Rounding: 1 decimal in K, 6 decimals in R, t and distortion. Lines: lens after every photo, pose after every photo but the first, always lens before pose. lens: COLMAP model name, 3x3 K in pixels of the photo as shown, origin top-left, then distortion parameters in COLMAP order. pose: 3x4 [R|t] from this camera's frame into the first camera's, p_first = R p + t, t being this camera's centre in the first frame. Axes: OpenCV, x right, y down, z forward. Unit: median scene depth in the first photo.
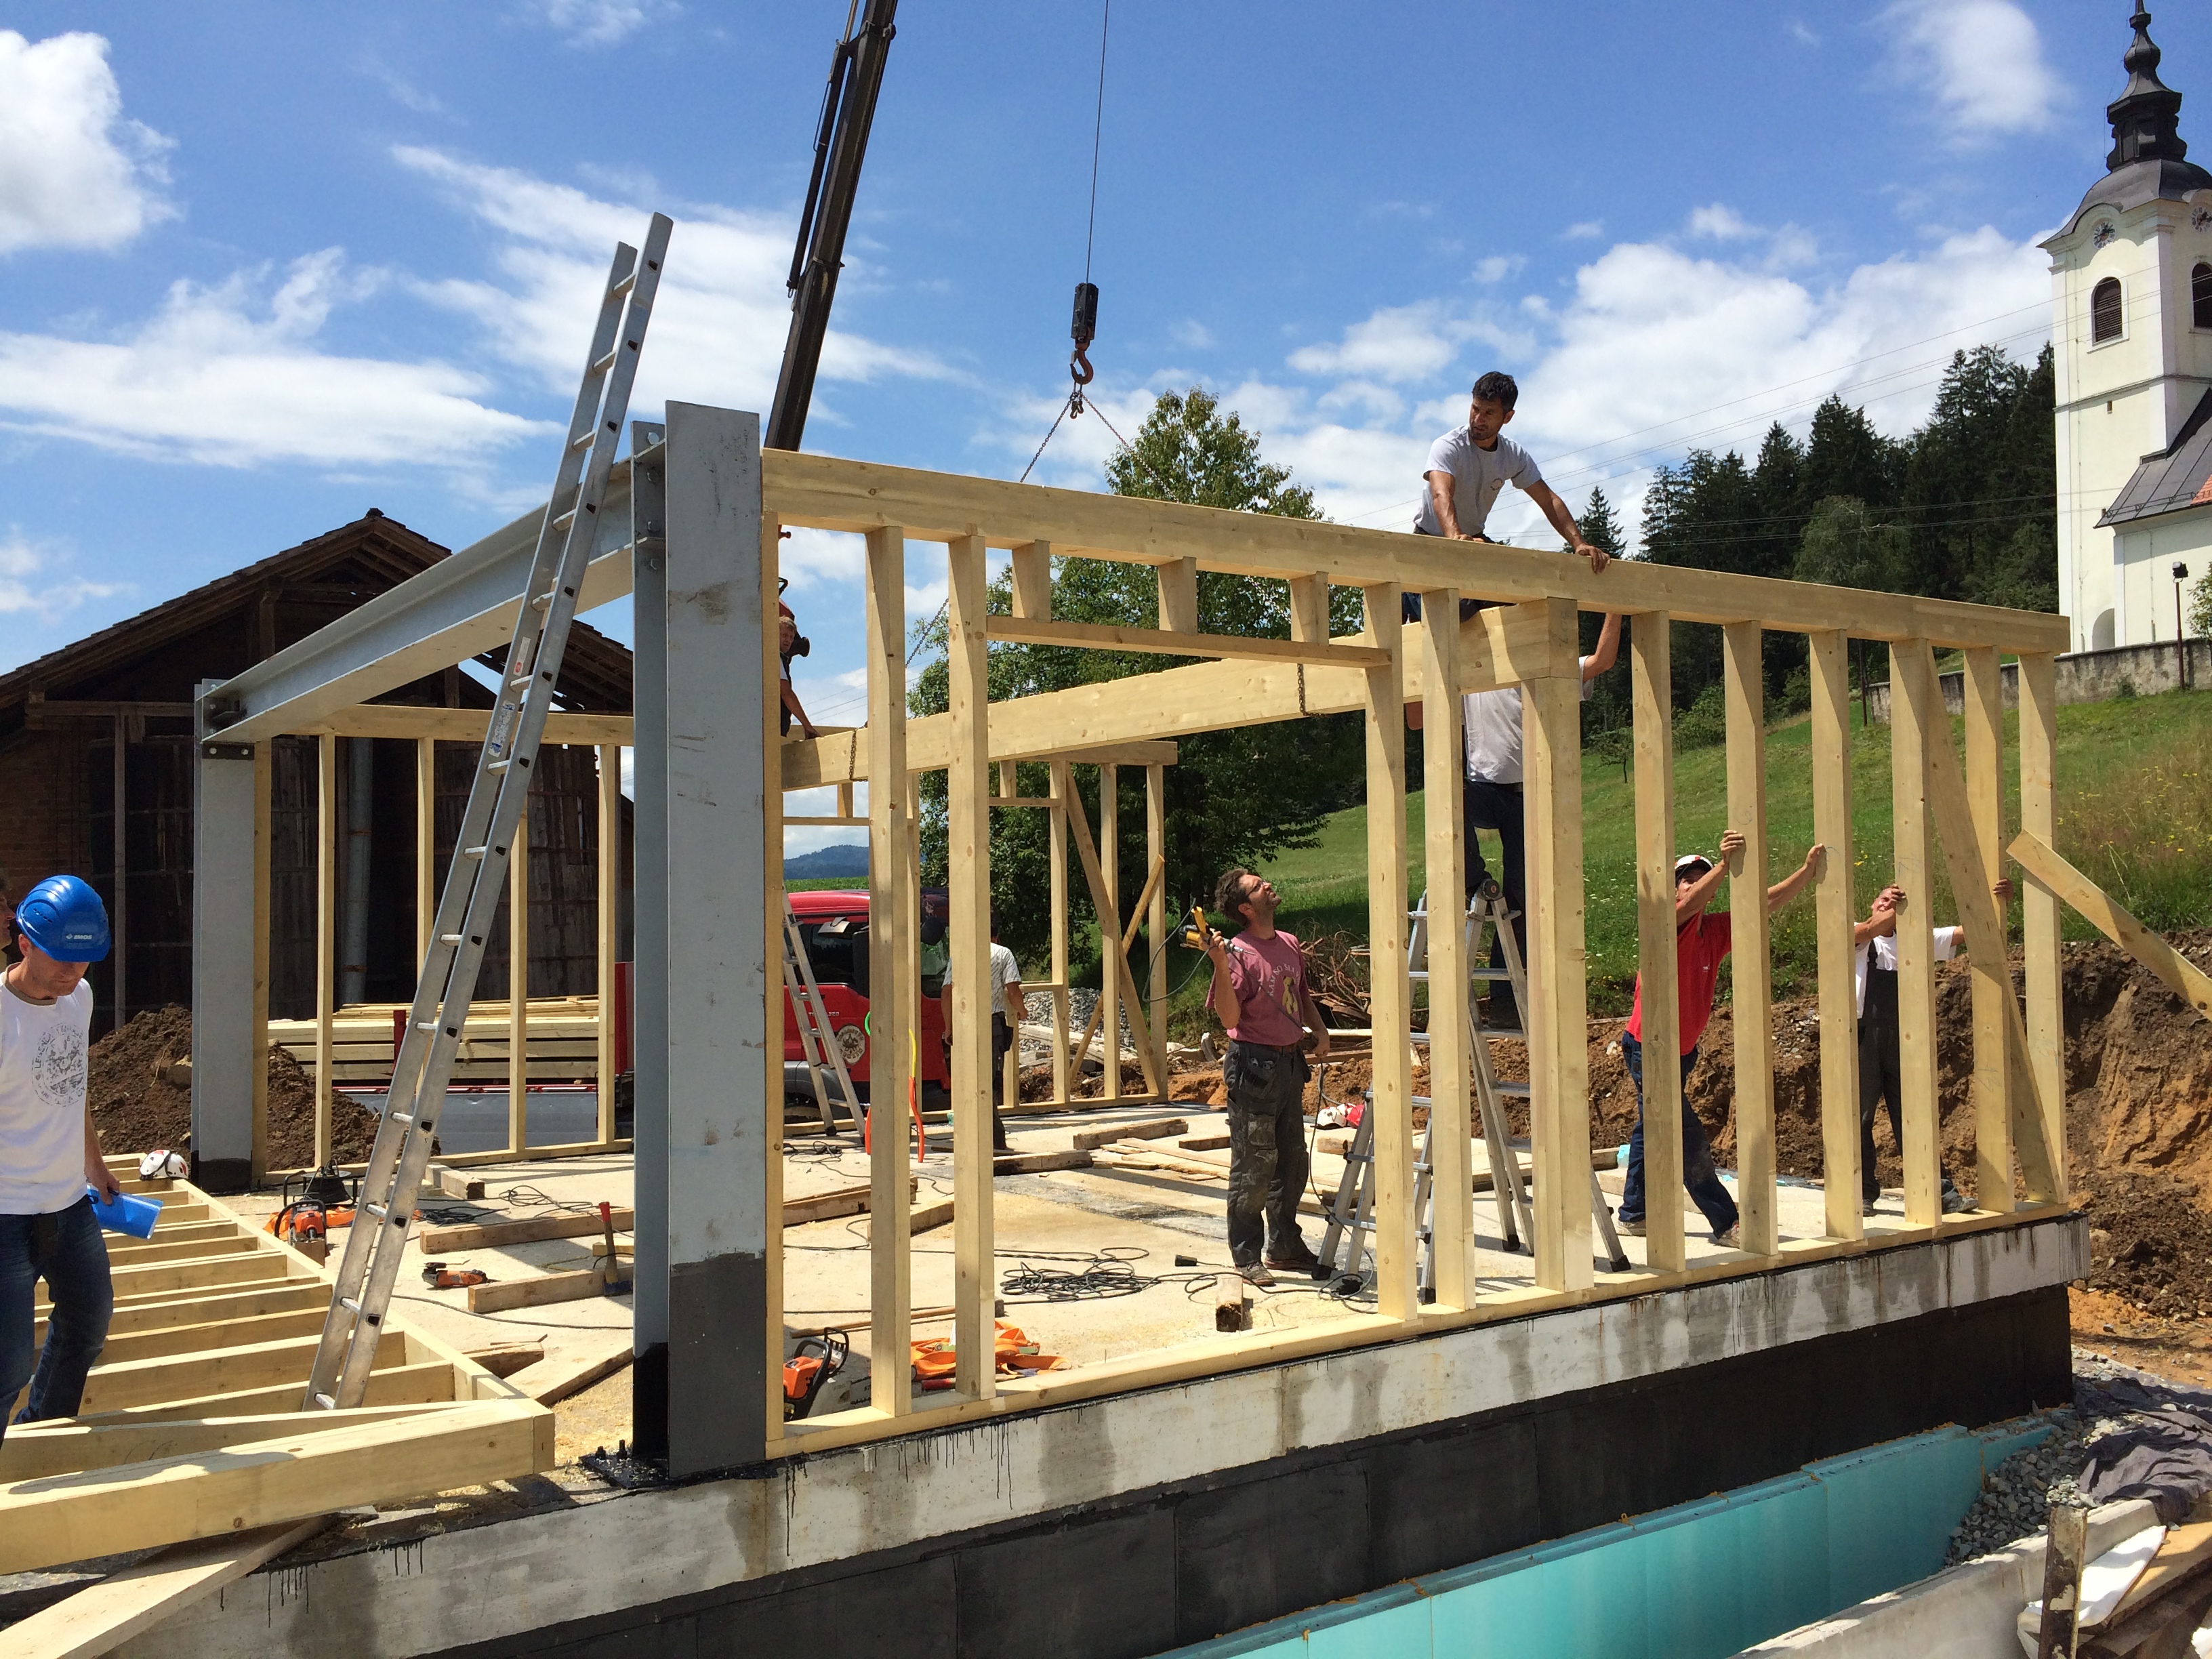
lens RADIAL K [[1909.2, 0, 1106.0], [0, 1909.2, 829.5], [0, 0, 1]] dist [0.050882, -0.001145]
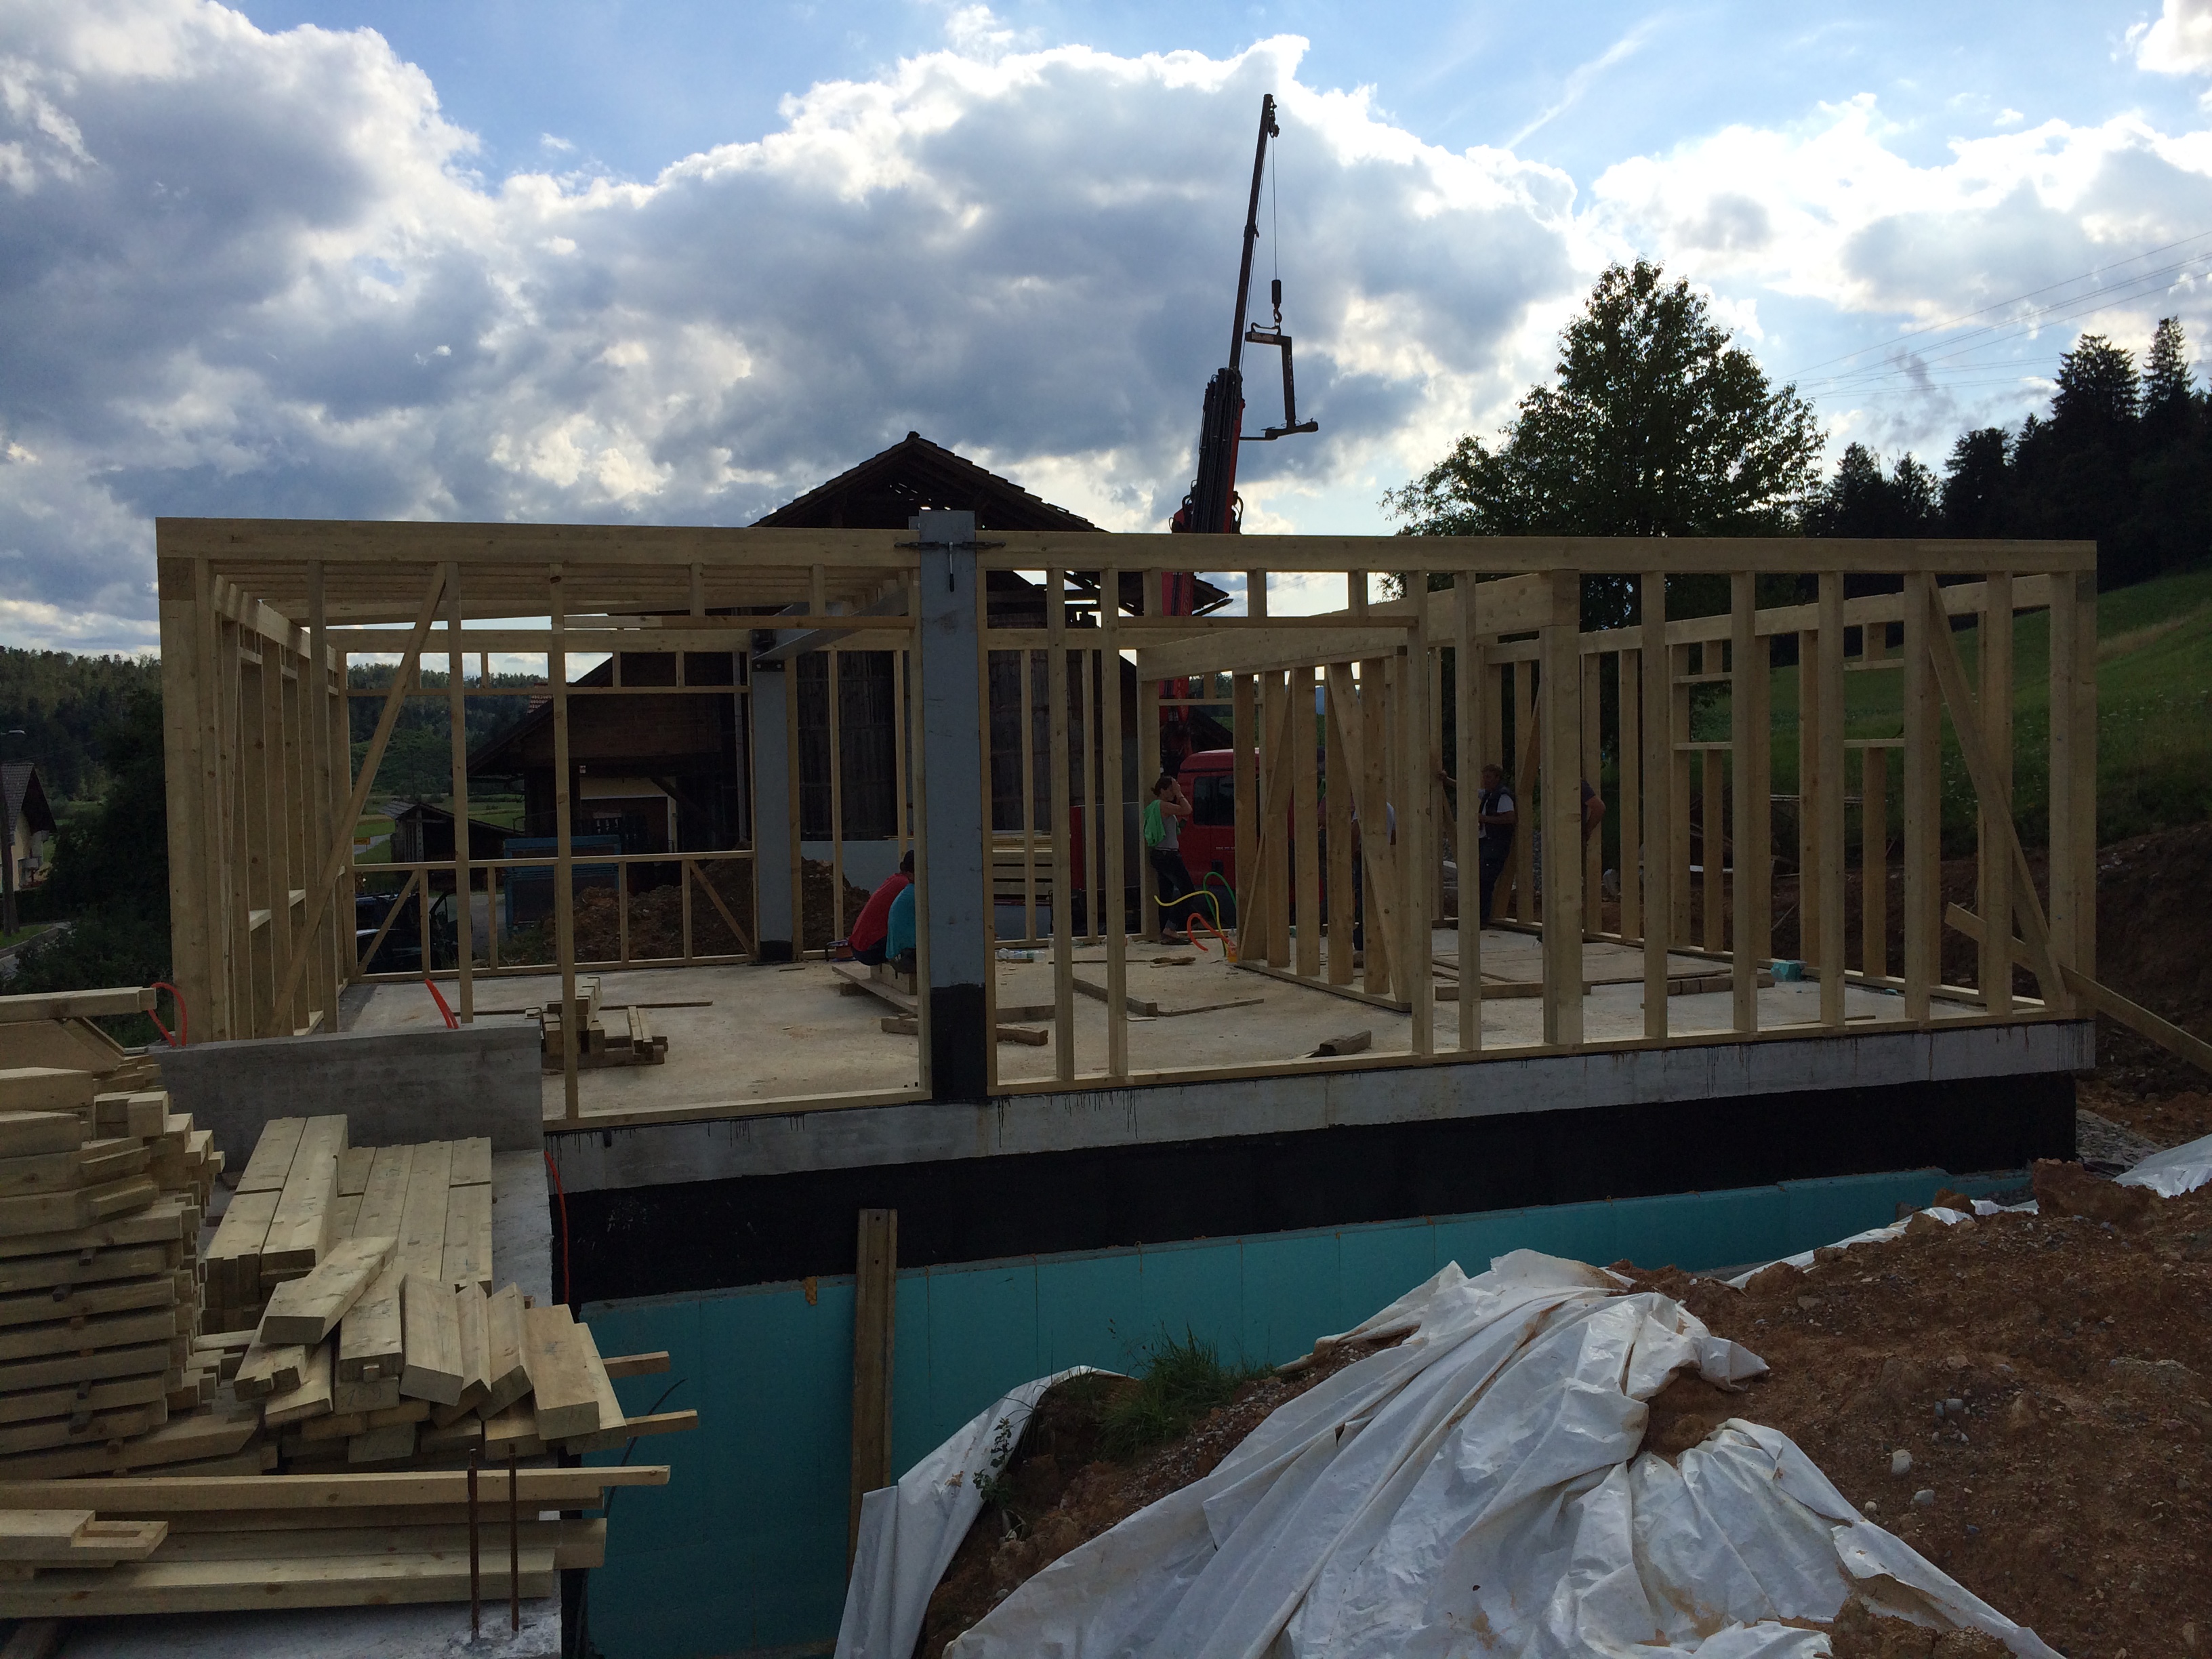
lens RADIAL K [[1909.2, 0, 1106.0], [0, 1909.2, 829.5], [0, 0, 1]] dist [0.050882, -0.001145]
pose [[0.955047, 0.009934, -0.296288, 0.202700], [0.016291, 0.996170, 0.085910, -0.033664], [0.296007, -0.086875, 0.951227, -0.291185]]
